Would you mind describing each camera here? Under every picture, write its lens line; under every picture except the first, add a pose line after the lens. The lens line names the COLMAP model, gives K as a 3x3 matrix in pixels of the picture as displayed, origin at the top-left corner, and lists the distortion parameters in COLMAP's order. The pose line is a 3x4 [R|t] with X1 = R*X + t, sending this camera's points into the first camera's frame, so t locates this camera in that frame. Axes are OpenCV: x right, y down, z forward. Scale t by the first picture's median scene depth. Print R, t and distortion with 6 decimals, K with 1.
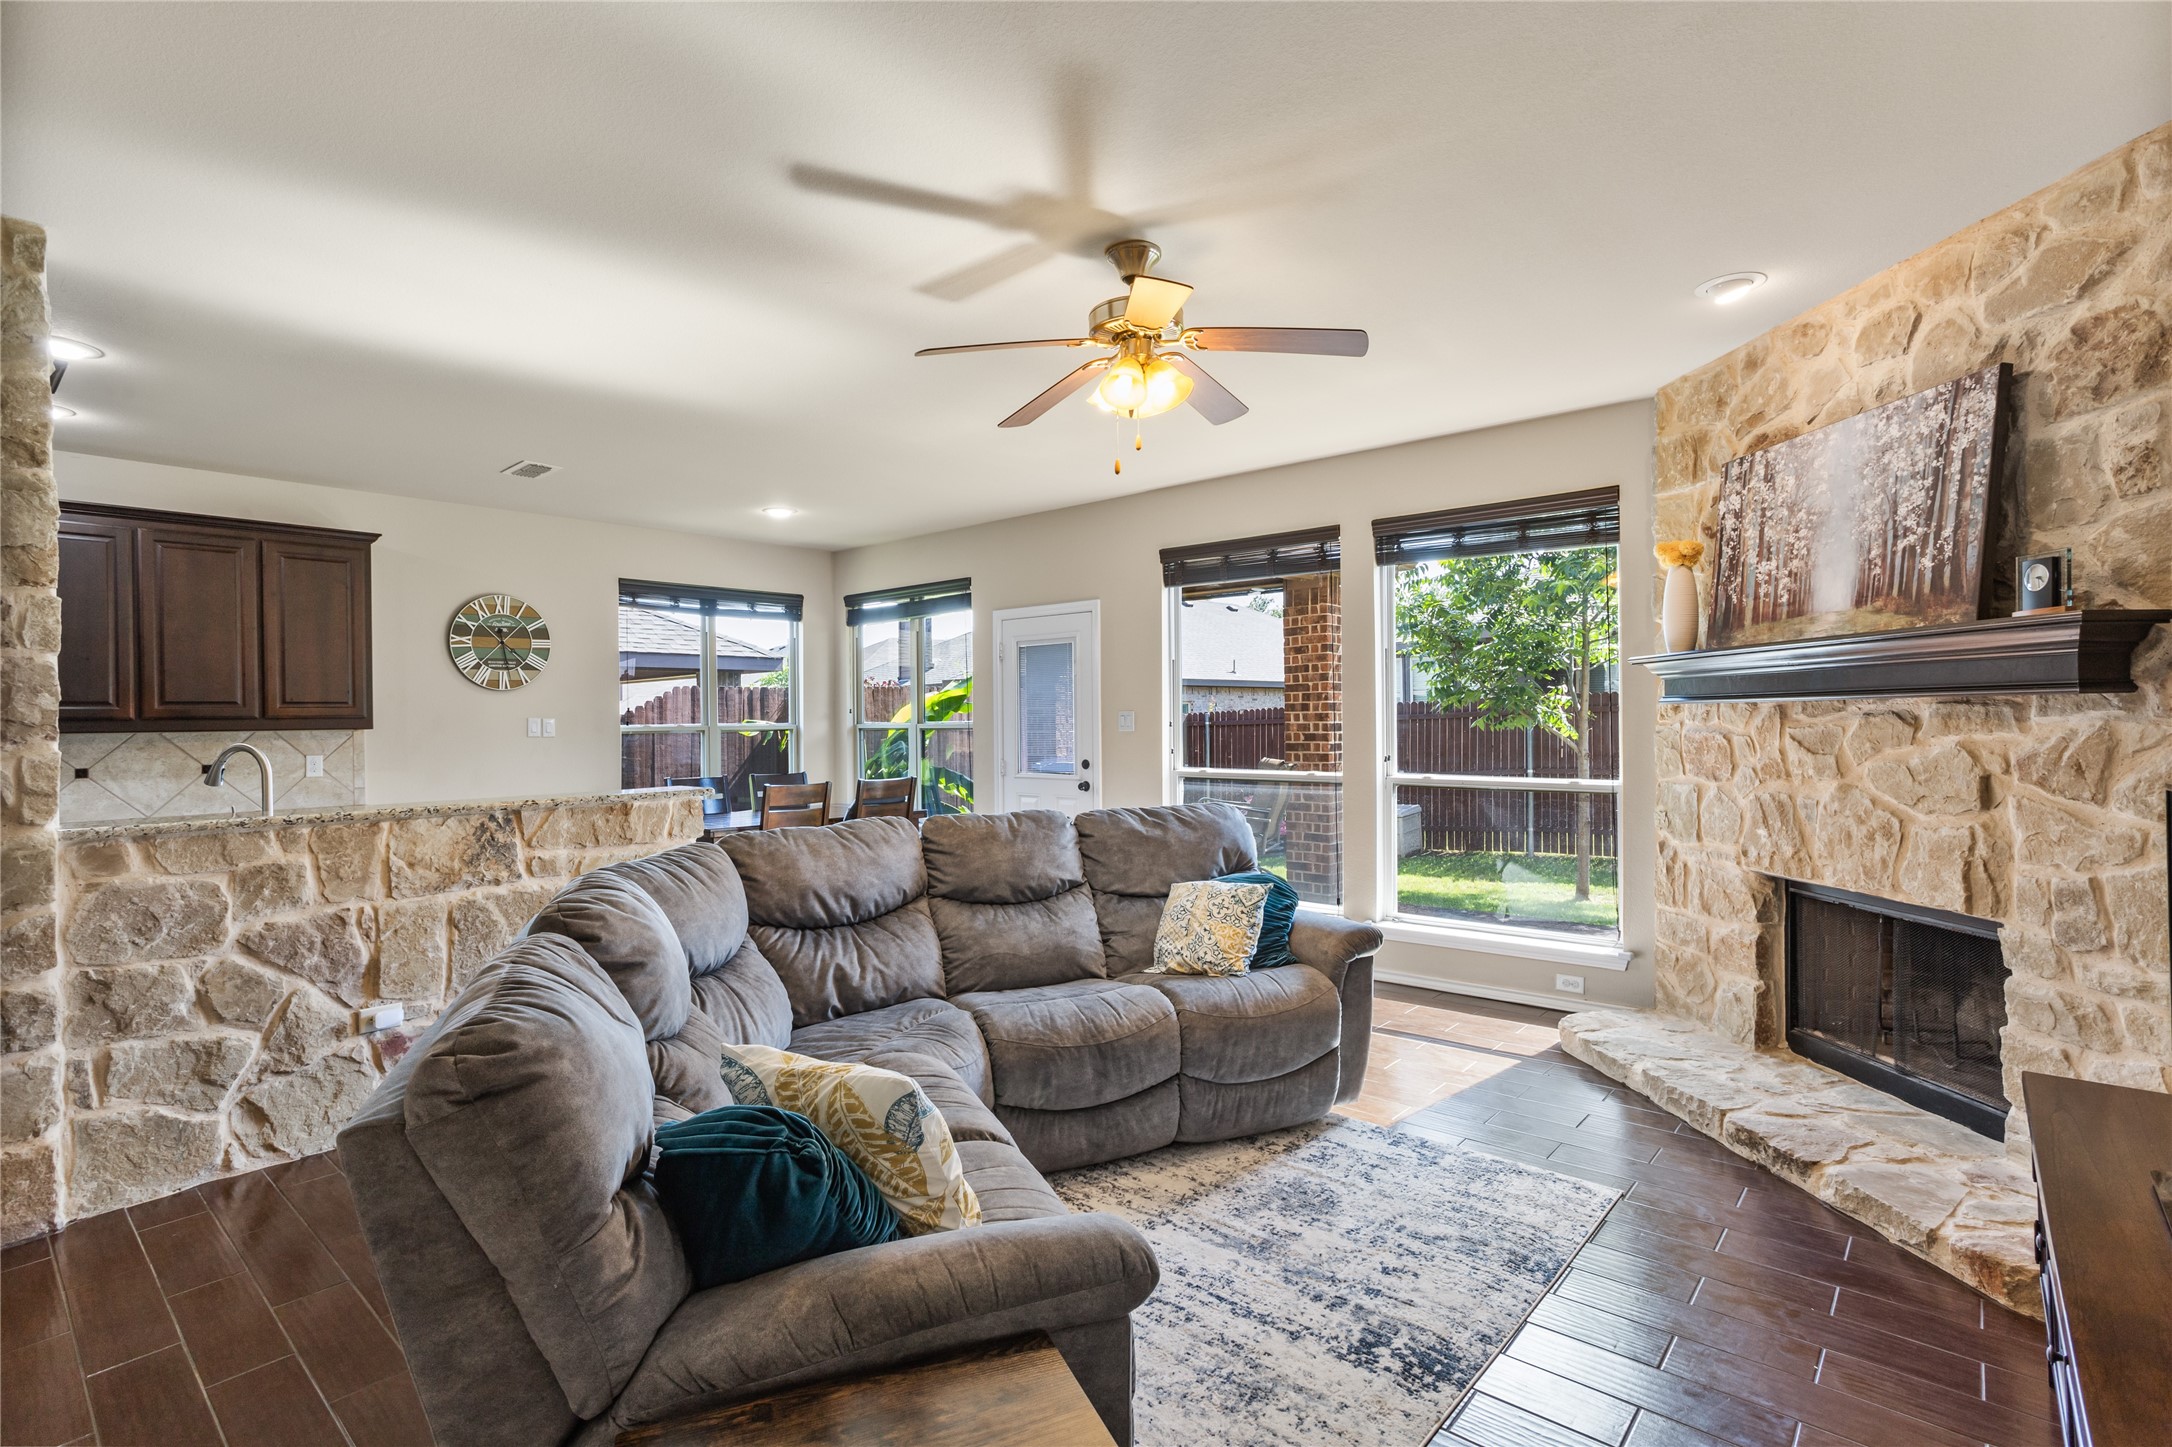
lens RADIAL K [[1047.0, 0, 1086.0], [0, 1047.0, 723.5], [0, 0, 1]] dist [-0.034267, 0.022850]
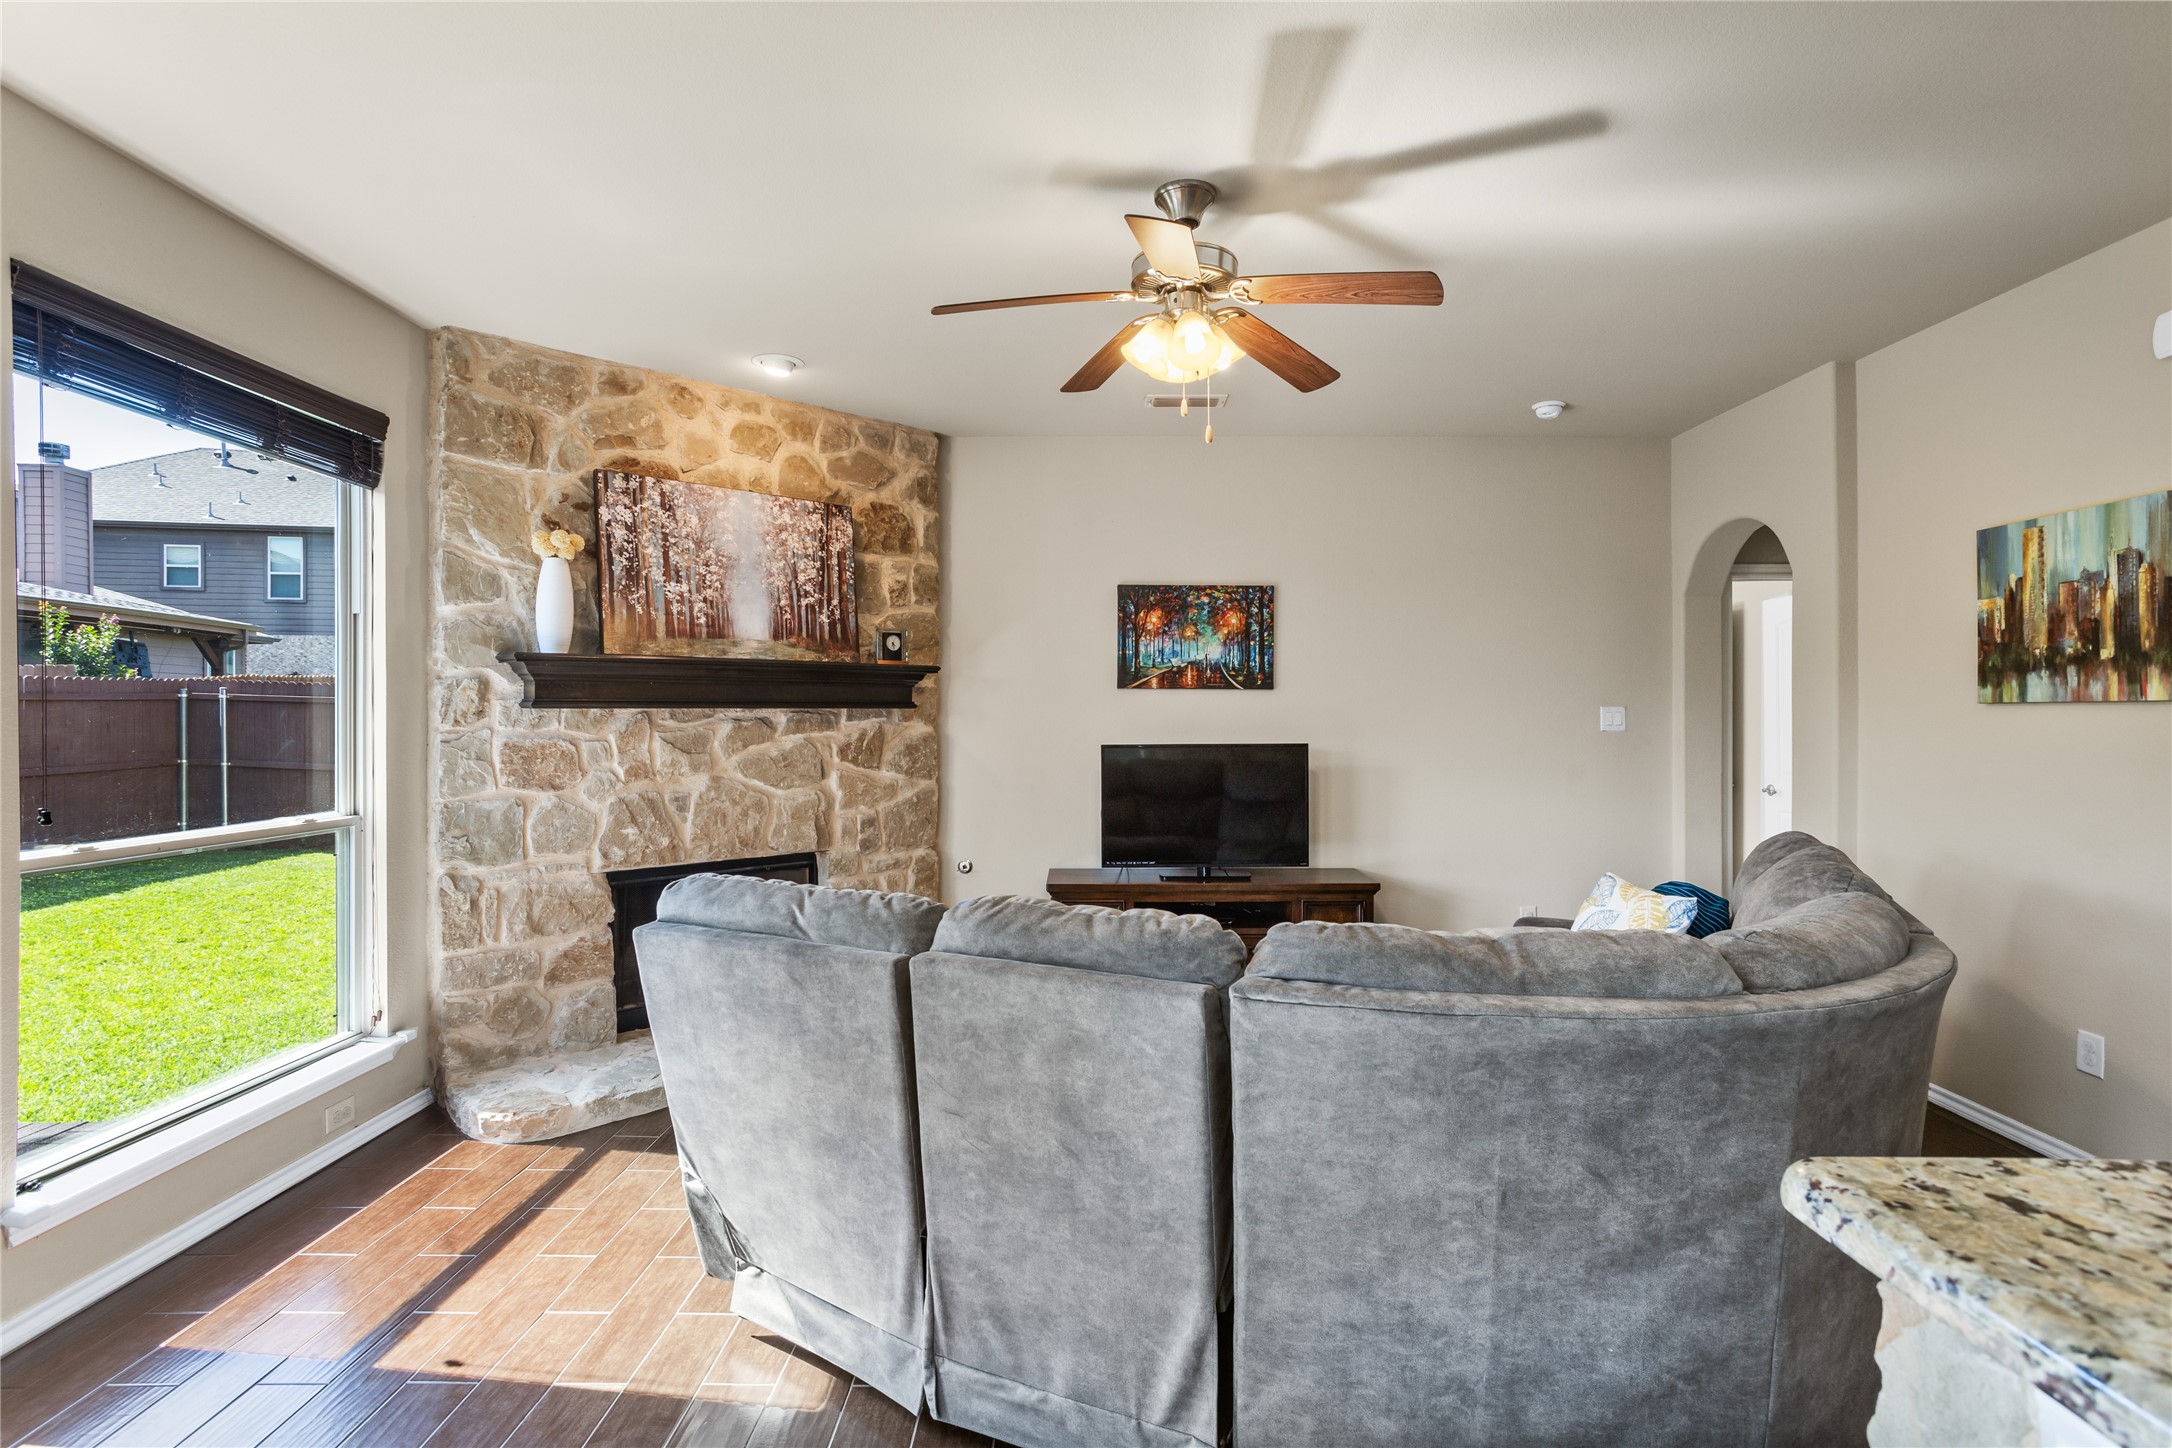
lens RADIAL K [[1055.0, 0, 1086.0], [0, 1055.0, 724.0], [0, 0, 1]] dist [-0.060078, 0.039066]
pose [[-0.652068, 0.004555, 0.758147, -0.514728], [0.011489, 0.999926, 0.003874, -0.003830], [-0.758074, 0.011237, -0.652072, 1.486005]]
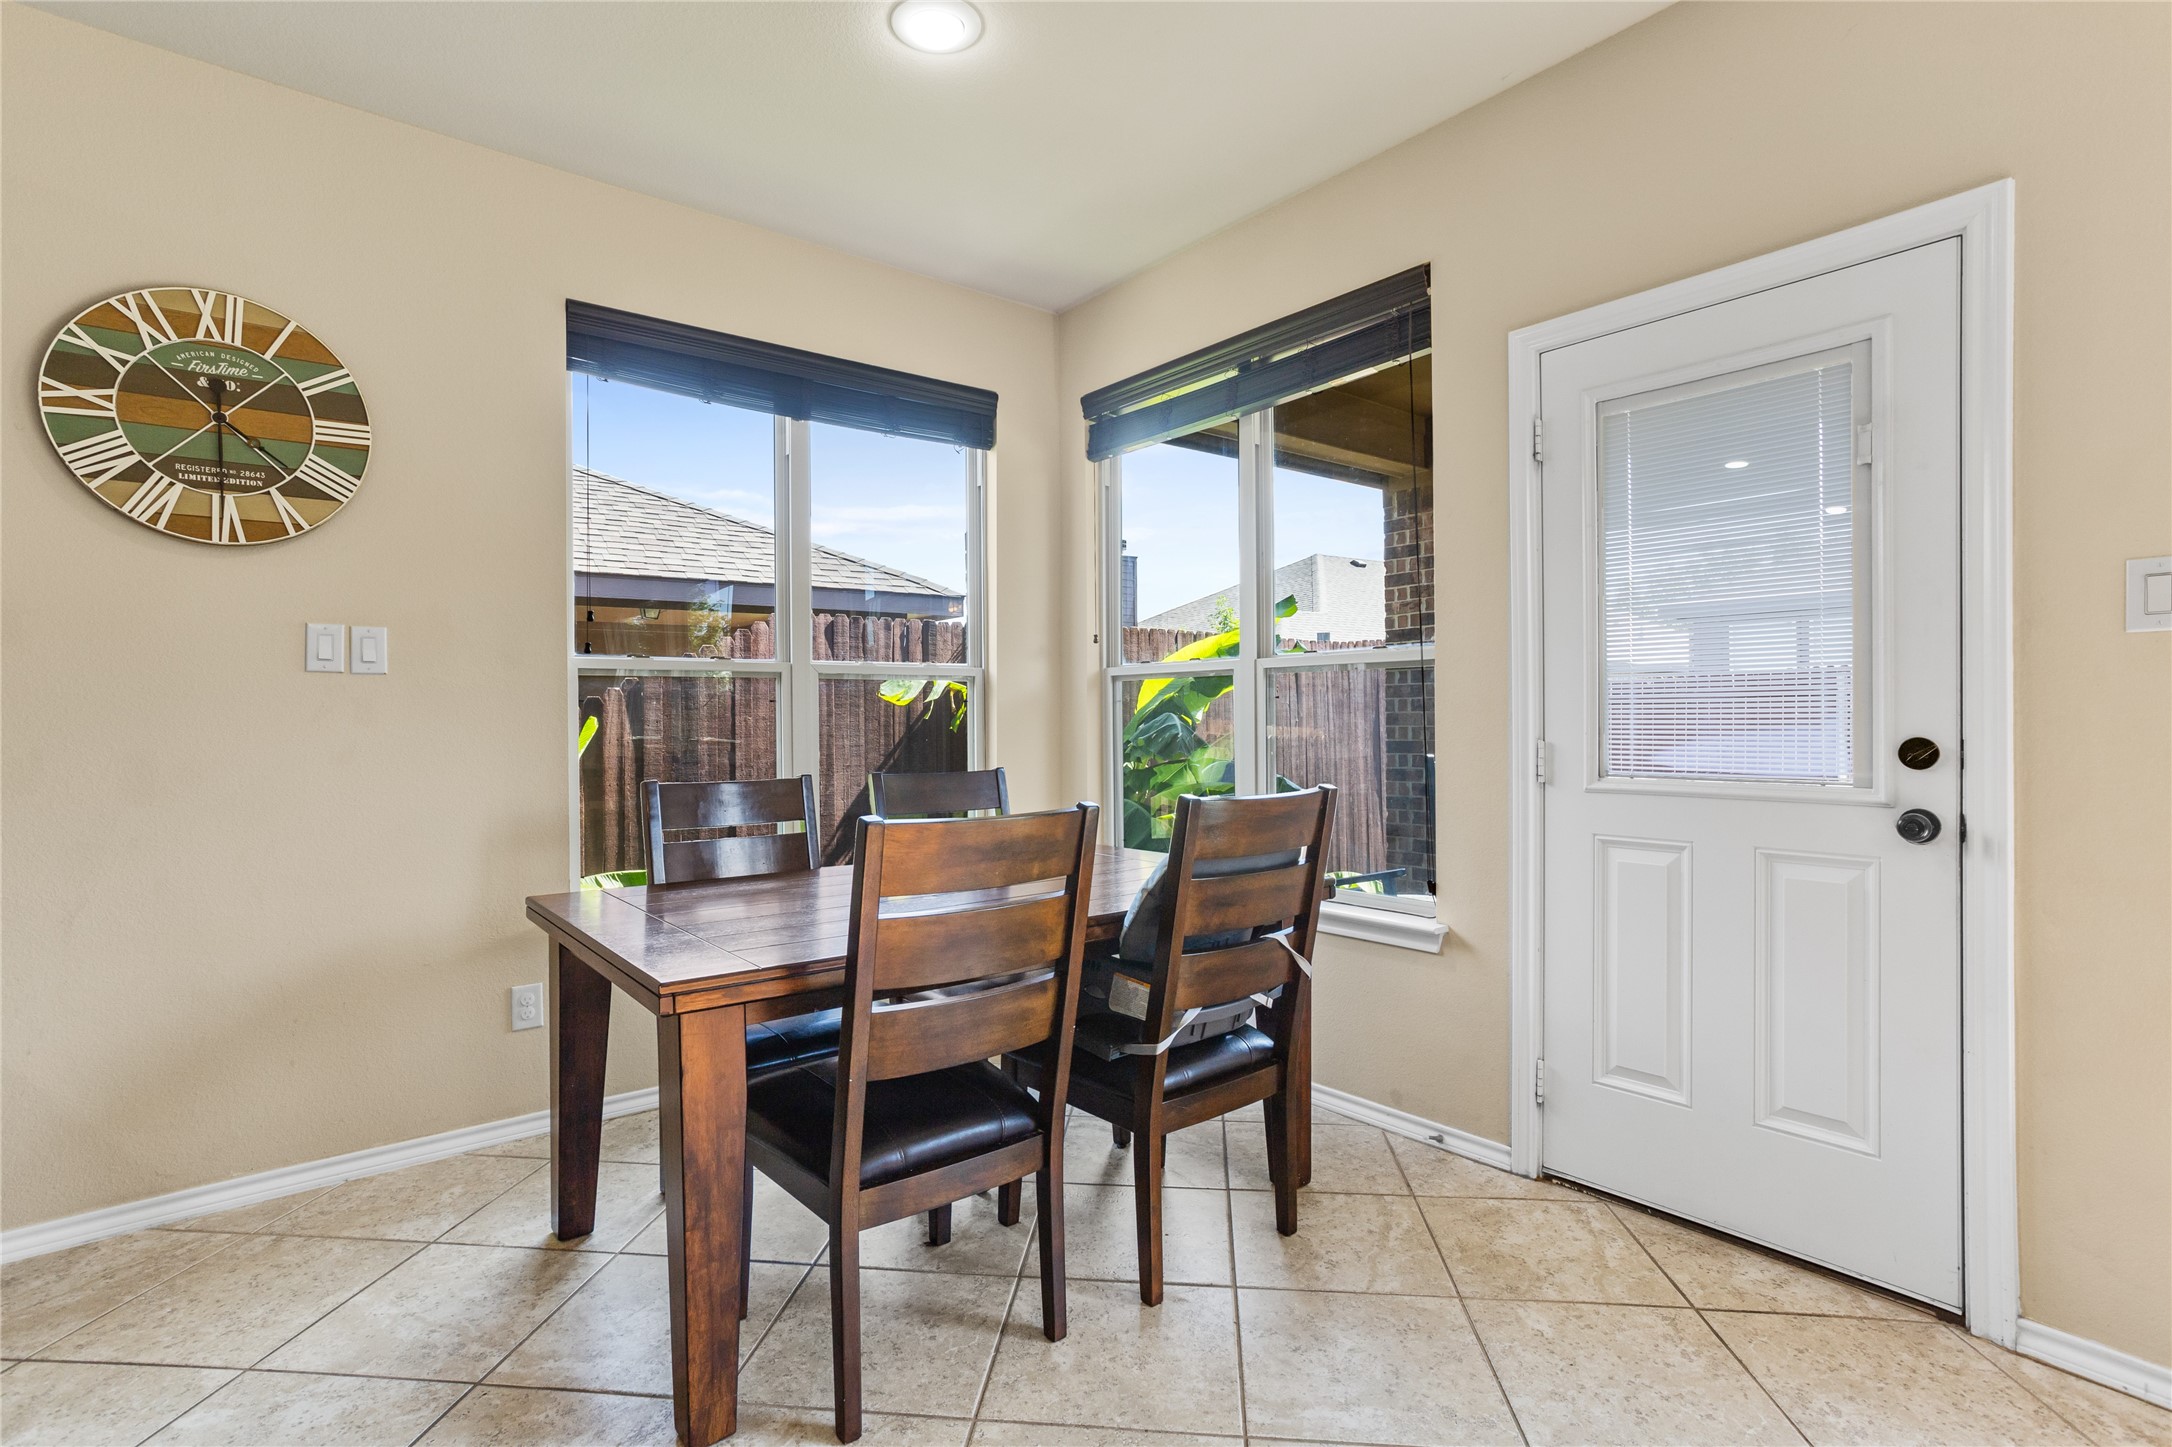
lens RADIAL K [[1055.0, 0, 1086.0], [0, 1055.0, 723.5], [0, 0, 1]] dist [-0.060078, 0.039066]
pose [[0.984074, 0.003344, -0.177726, -0.356065], [-0.002550, 0.999986, 0.004696, 0.057550], [0.177739, -0.004168, 0.984069, 1.310195]]
